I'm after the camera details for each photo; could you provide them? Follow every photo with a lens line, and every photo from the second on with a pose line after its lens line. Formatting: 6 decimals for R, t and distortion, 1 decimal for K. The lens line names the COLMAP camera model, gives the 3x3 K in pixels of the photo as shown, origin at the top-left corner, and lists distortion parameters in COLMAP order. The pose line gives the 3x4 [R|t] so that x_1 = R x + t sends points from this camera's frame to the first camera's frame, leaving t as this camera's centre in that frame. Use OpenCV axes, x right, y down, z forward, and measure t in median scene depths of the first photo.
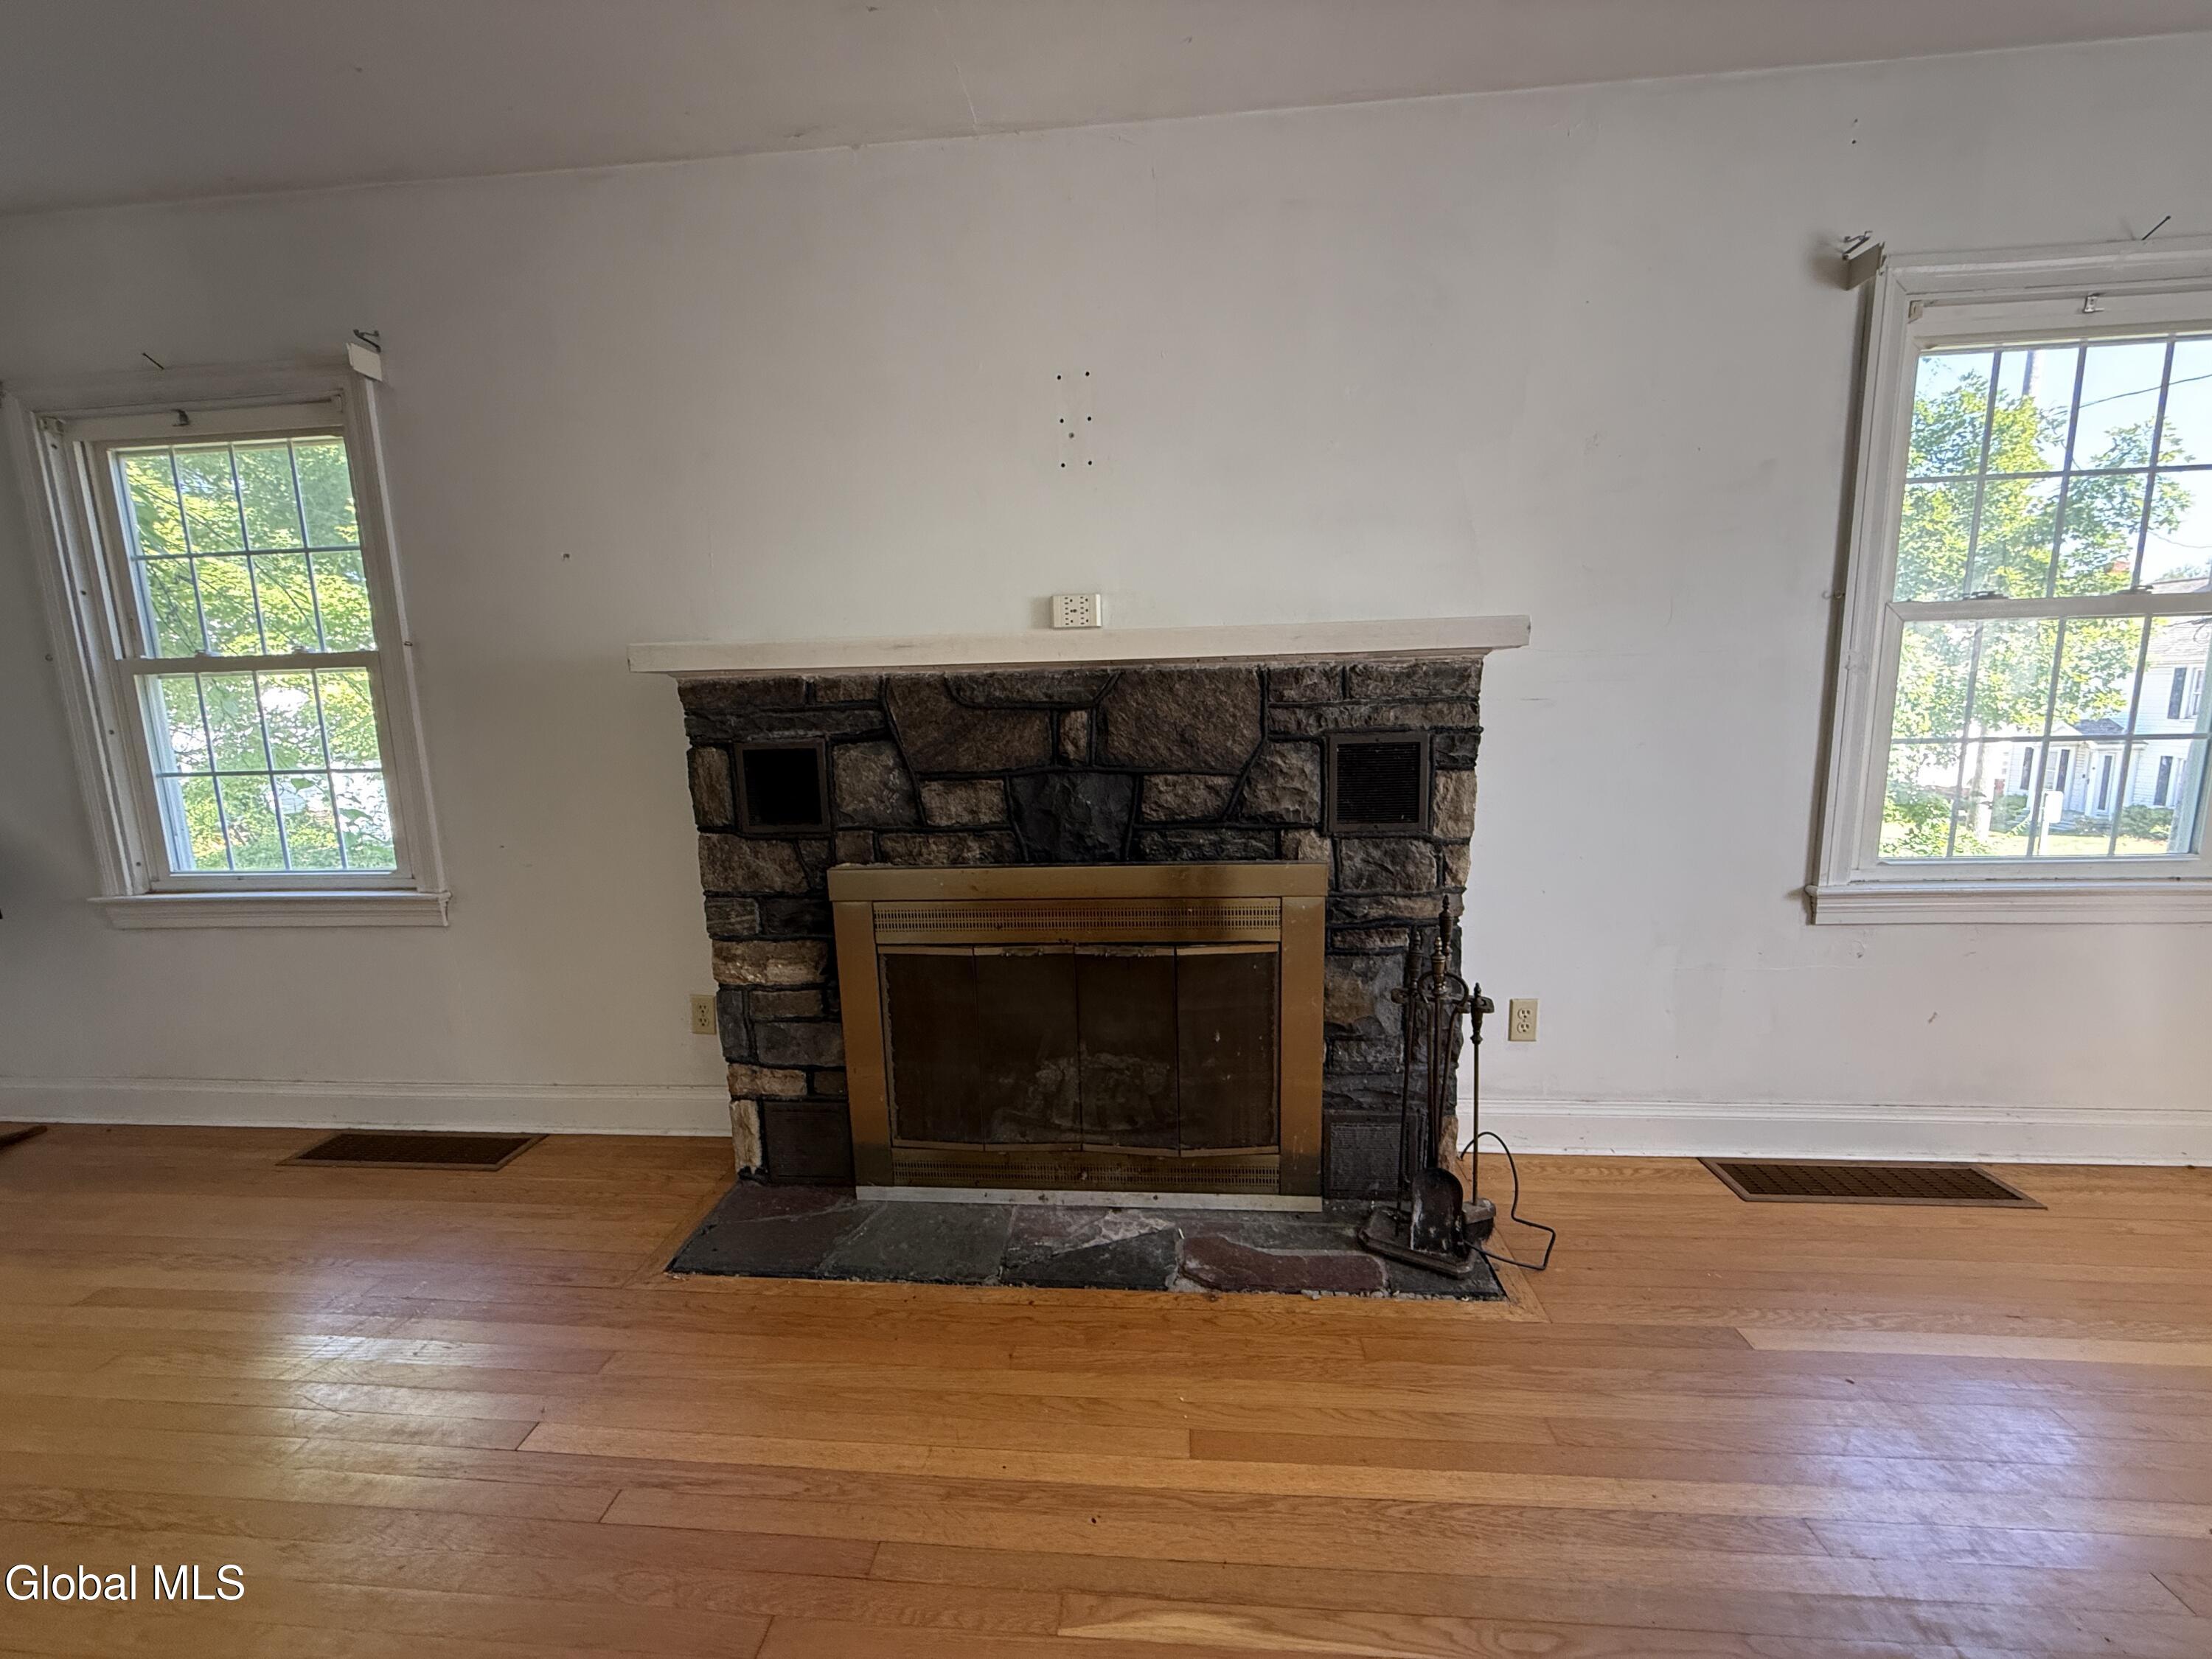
lens RADIAL K [[878.0, 0, 1101.3], [0, 878.0, 831.0], [0, 0, 1]] dist [-0.002969, 0.000679]
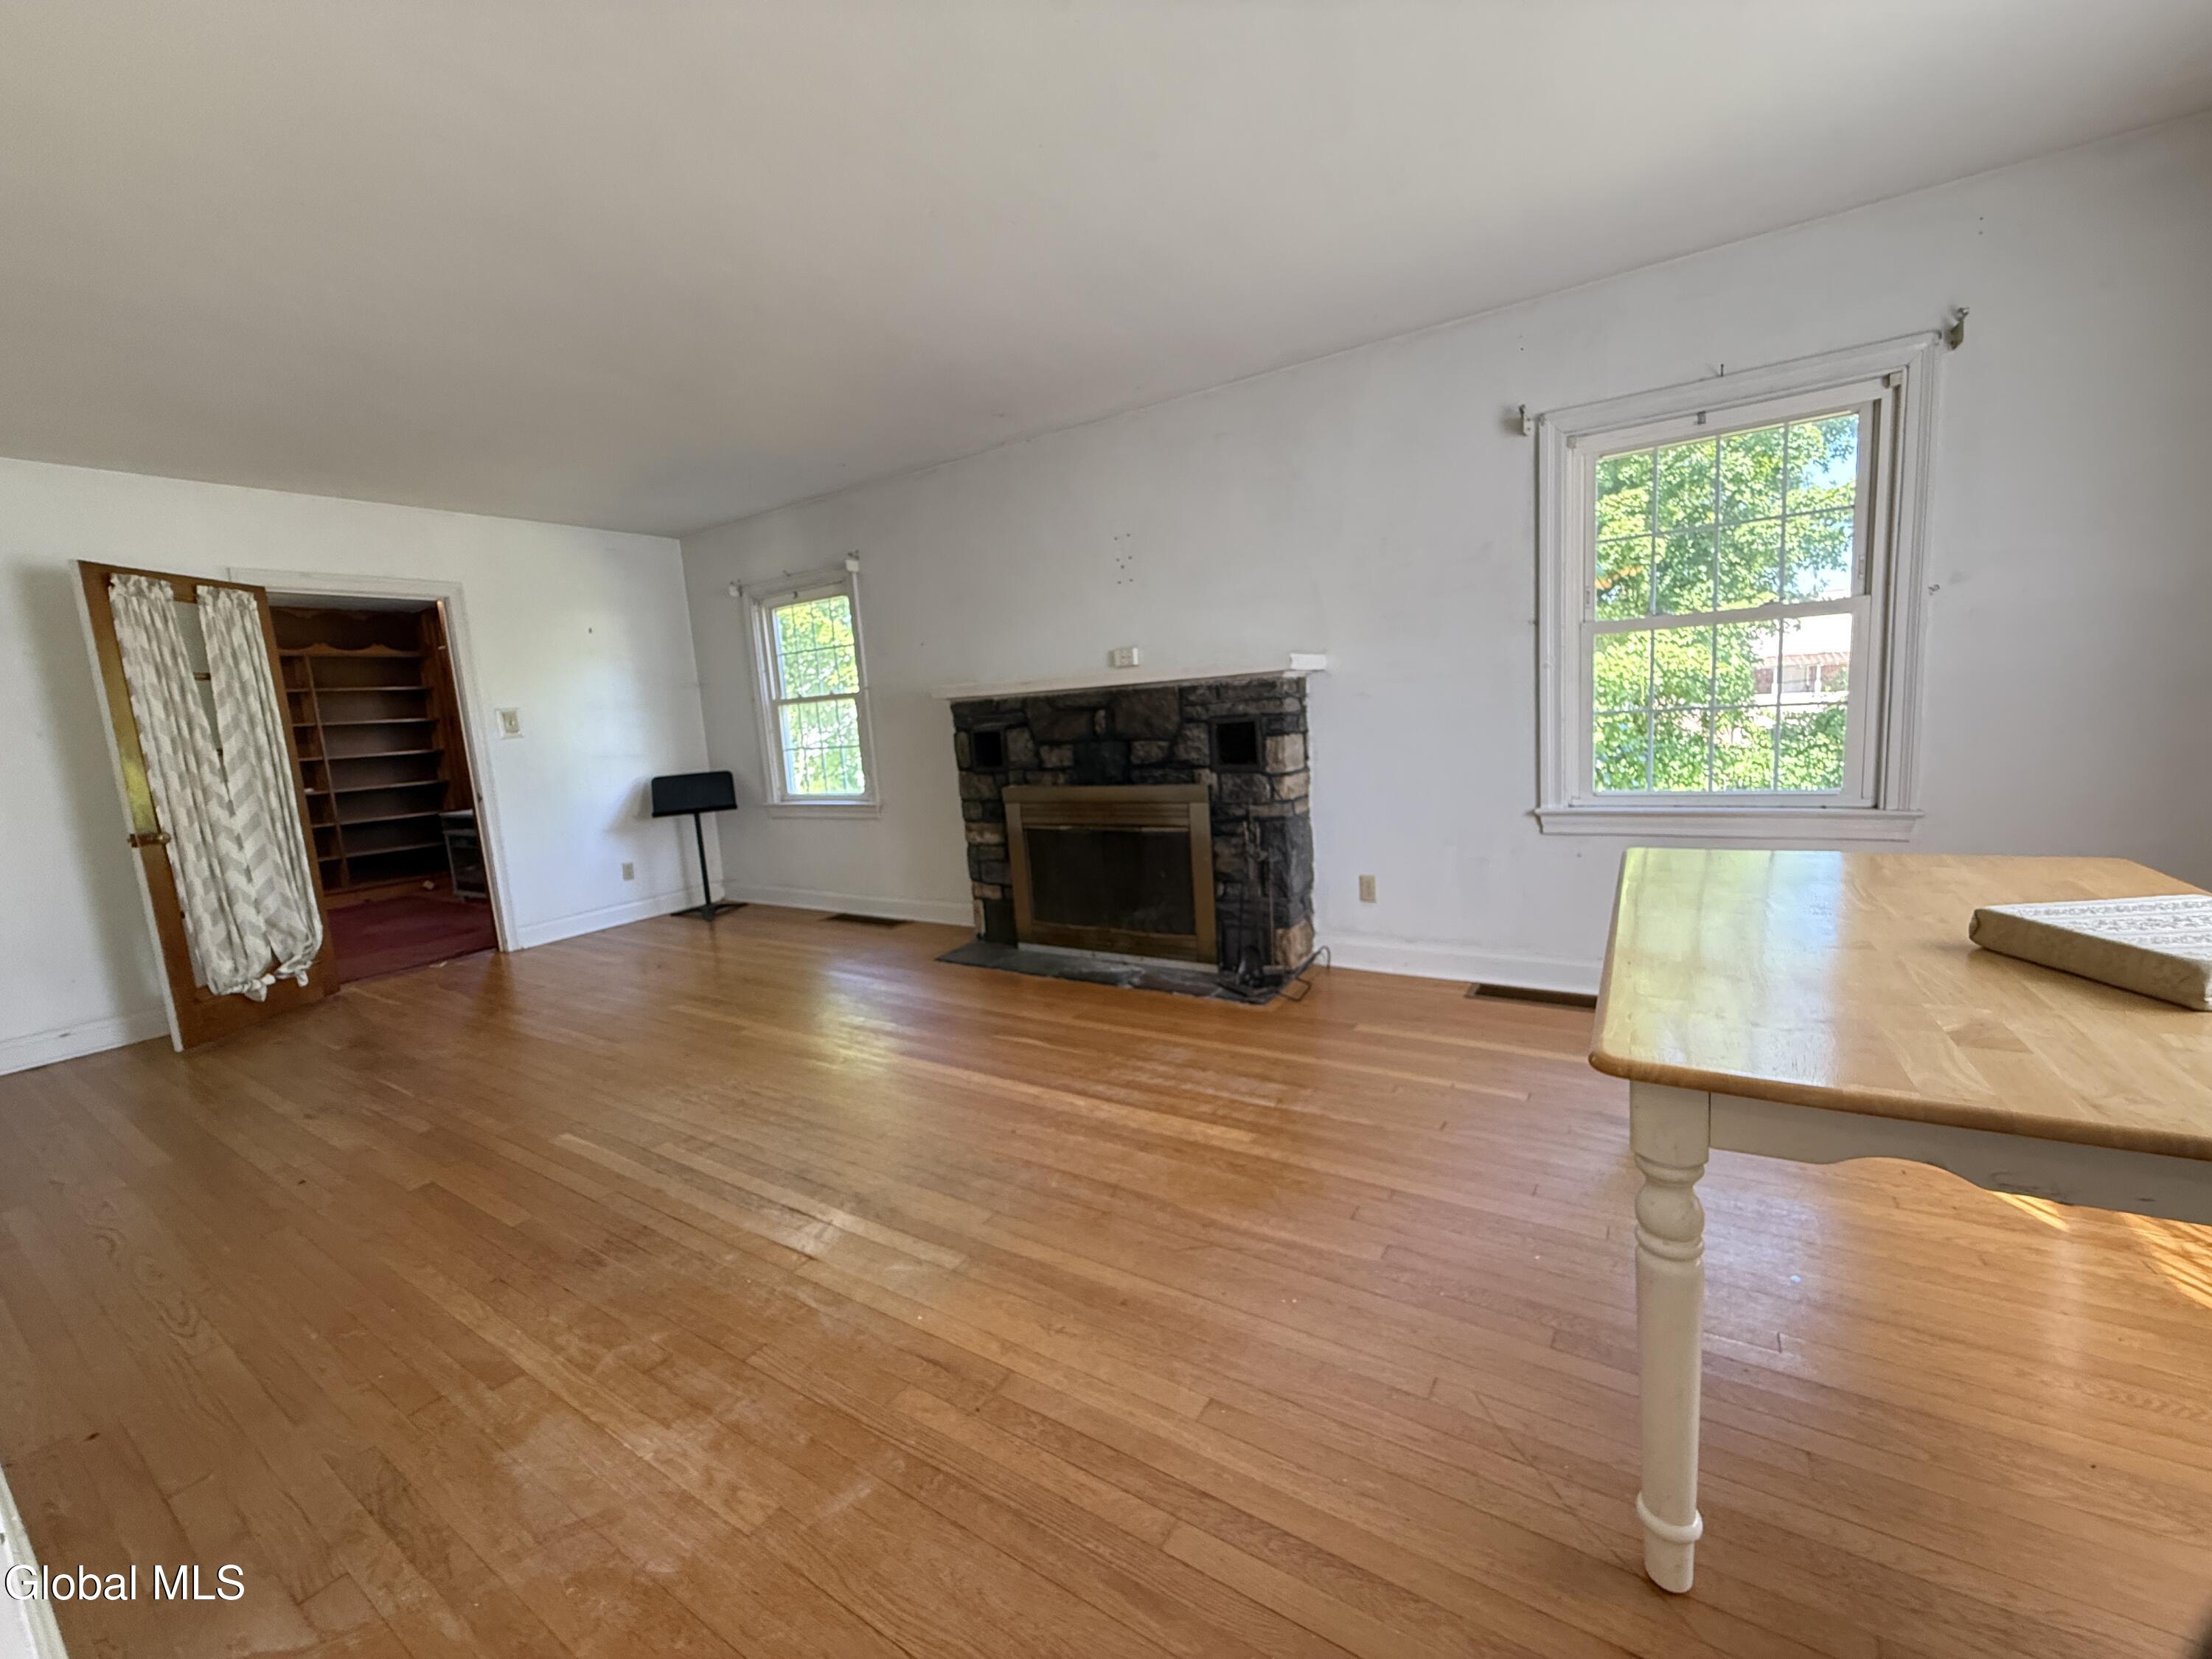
lens RADIAL K [[878.0, 0, 1101.3], [0, 878.0, 831.0], [0, 0, 1]] dist [-0.002969, 0.000679]
pose [[0.880144, 0.034021, -0.473485, 0.925391], [-0.029250, 0.999420, 0.017438, 0.106182], [0.473804, -0.001499, 0.880629, -0.782391]]
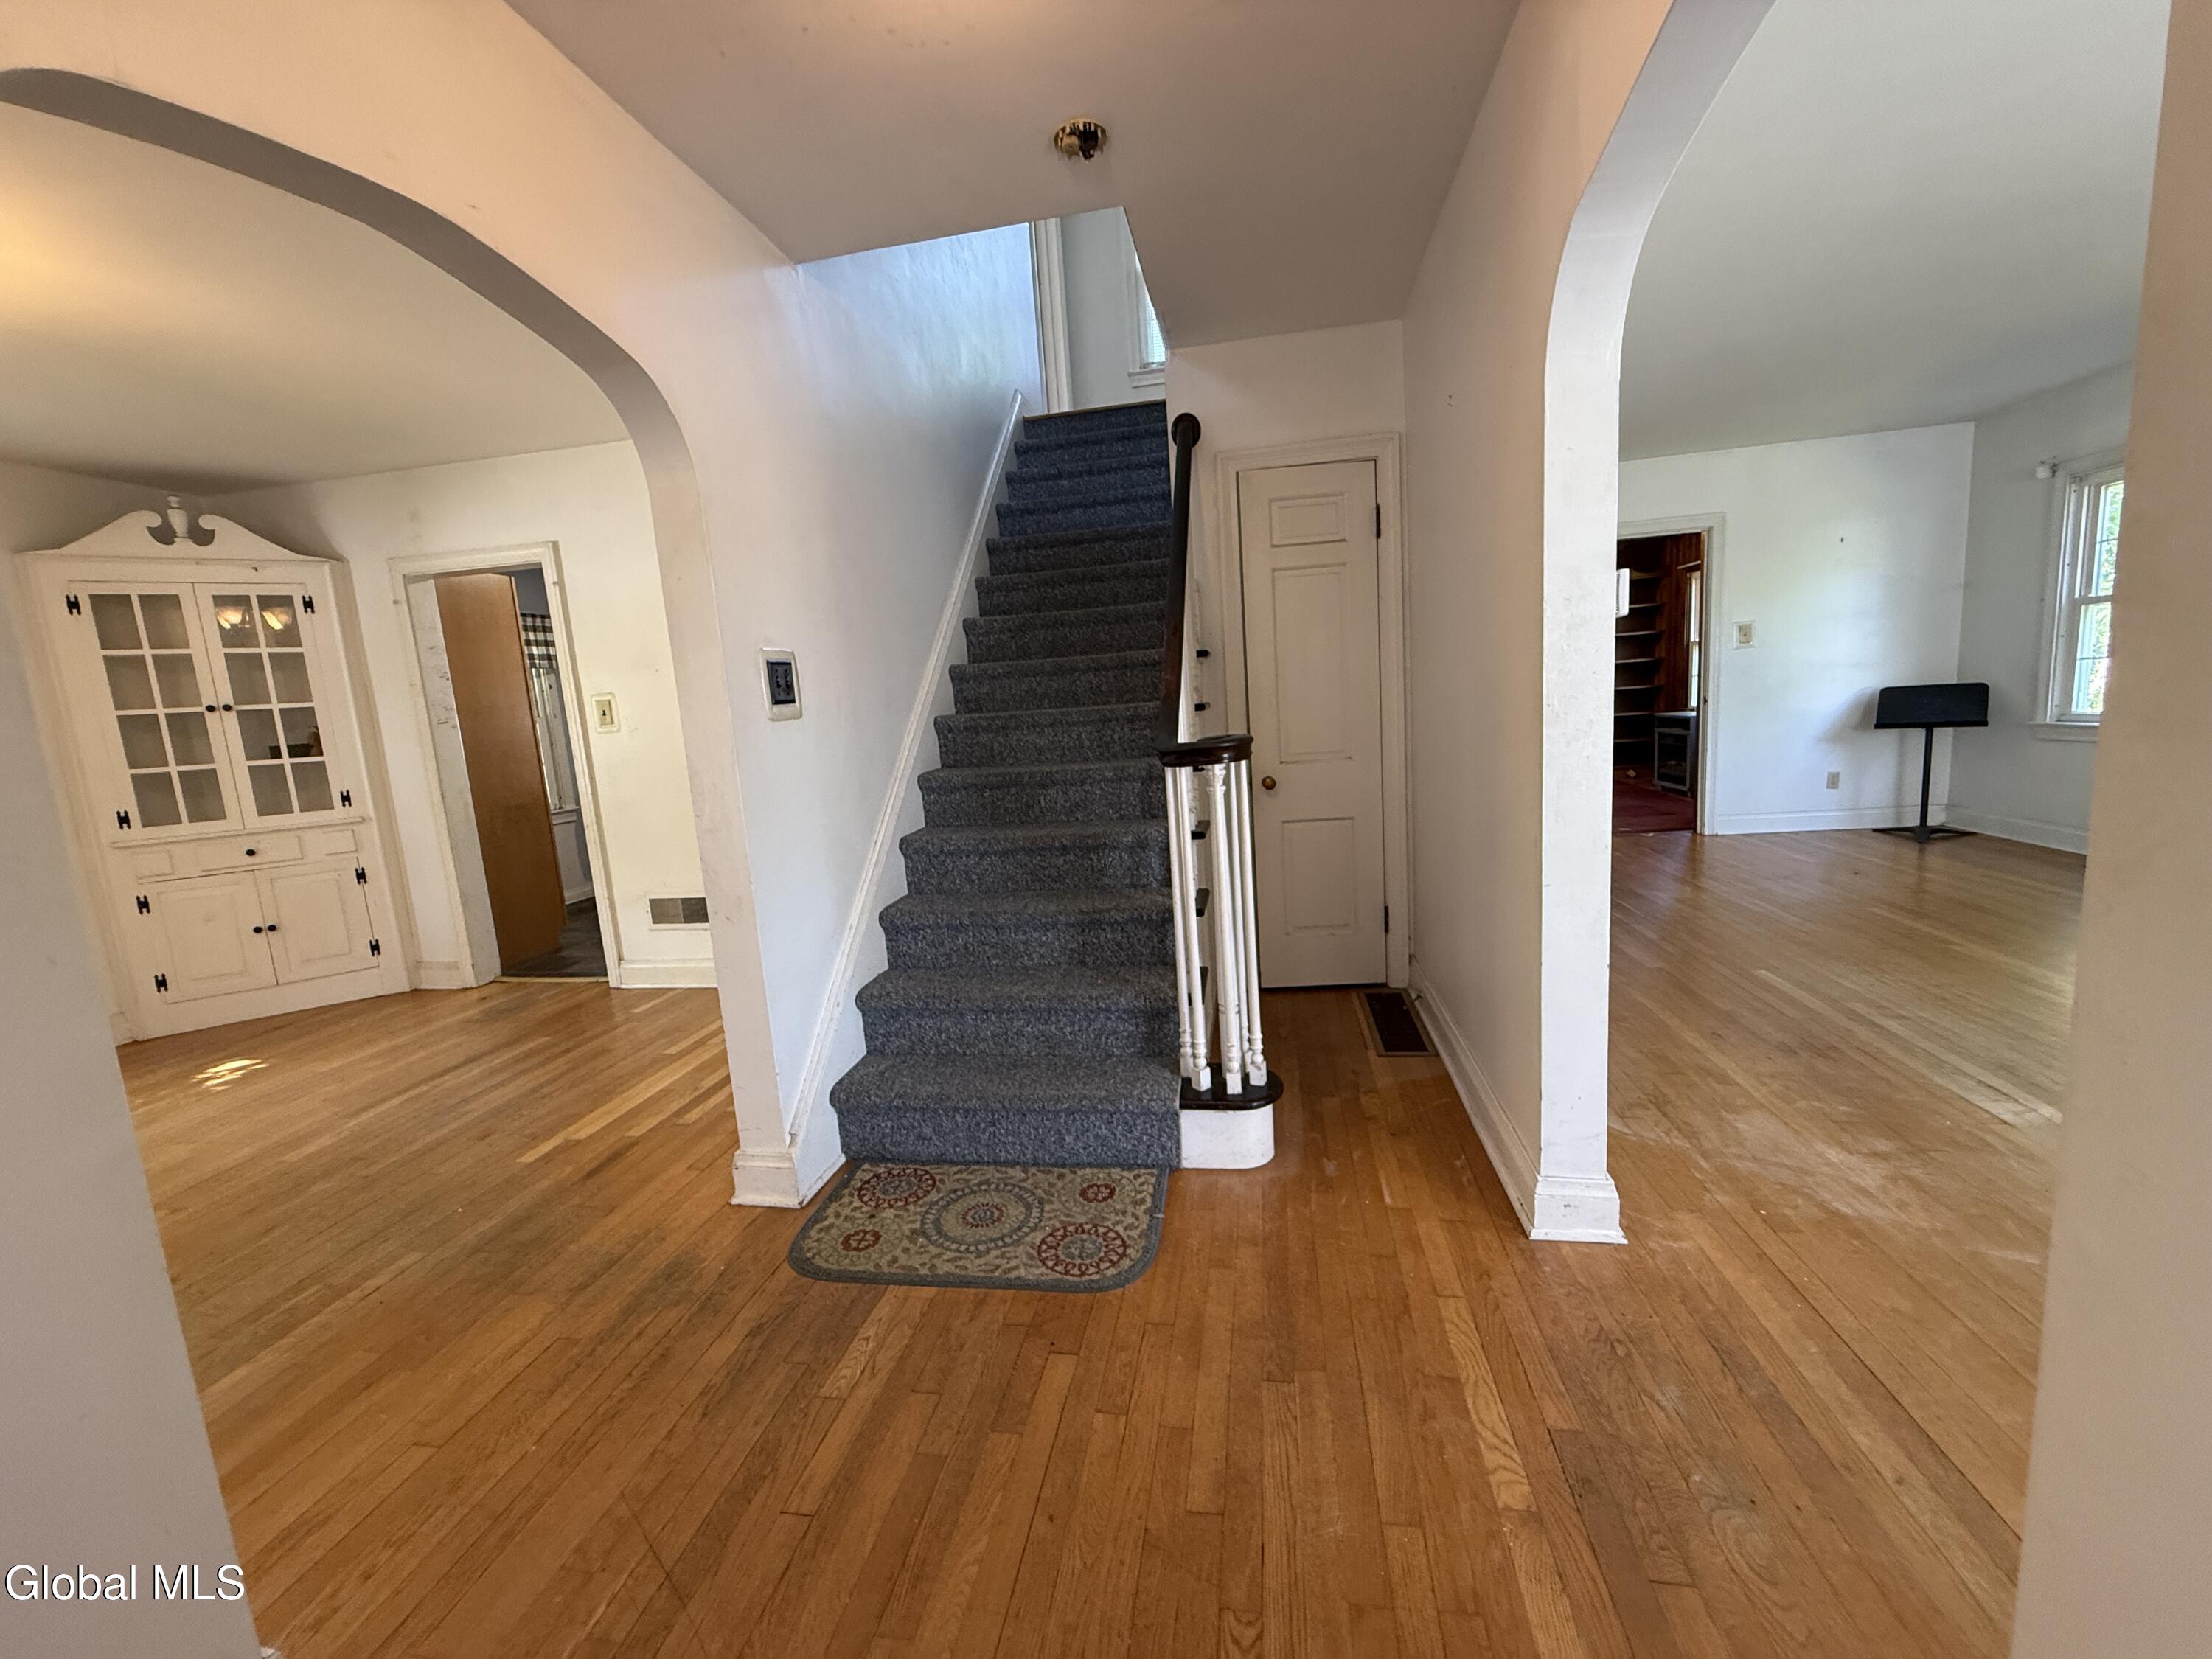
lens RADIAL K [[878.0, 0, 1101.3], [0, 878.0, 831.0], [0, 0, 1]] dist [-0.002969, 0.000679]
pose [[-0.094180, 0.183541, -0.978490, 1.318180], [-0.077637, 0.978512, 0.191017, 0.130443], [0.992523, 0.093957, -0.077907, -1.159551]]
